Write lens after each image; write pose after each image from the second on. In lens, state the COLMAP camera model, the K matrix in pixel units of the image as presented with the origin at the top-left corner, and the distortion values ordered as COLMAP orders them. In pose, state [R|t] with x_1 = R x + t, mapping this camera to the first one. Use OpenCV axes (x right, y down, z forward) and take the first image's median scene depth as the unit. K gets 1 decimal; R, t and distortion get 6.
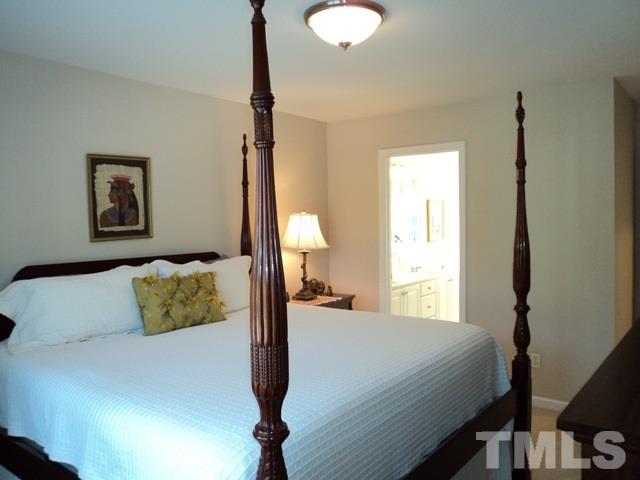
lens RADIAL K [[518.6, 0, 319.7], [0, 518.6, 239.4], [0, 0, 1]] dist [-0.031325, 0.019839]
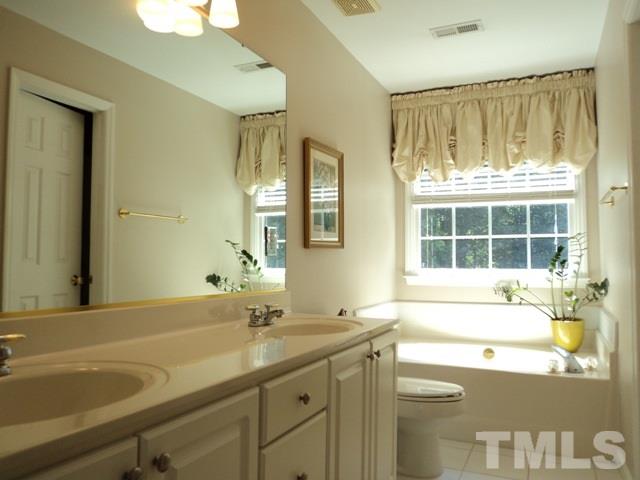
lens RADIAL K [[518.6, 0, 320.0], [0, 518.6, 239.7], [0, 0, 1]] dist [-0.031325, 0.019839]
pose [[0.975255, 0.024983, 0.219665, 0.153136], [-0.003862, 0.995368, -0.096060, 0.040983], [-0.221047, 0.092835, 0.970835, 0.705473]]
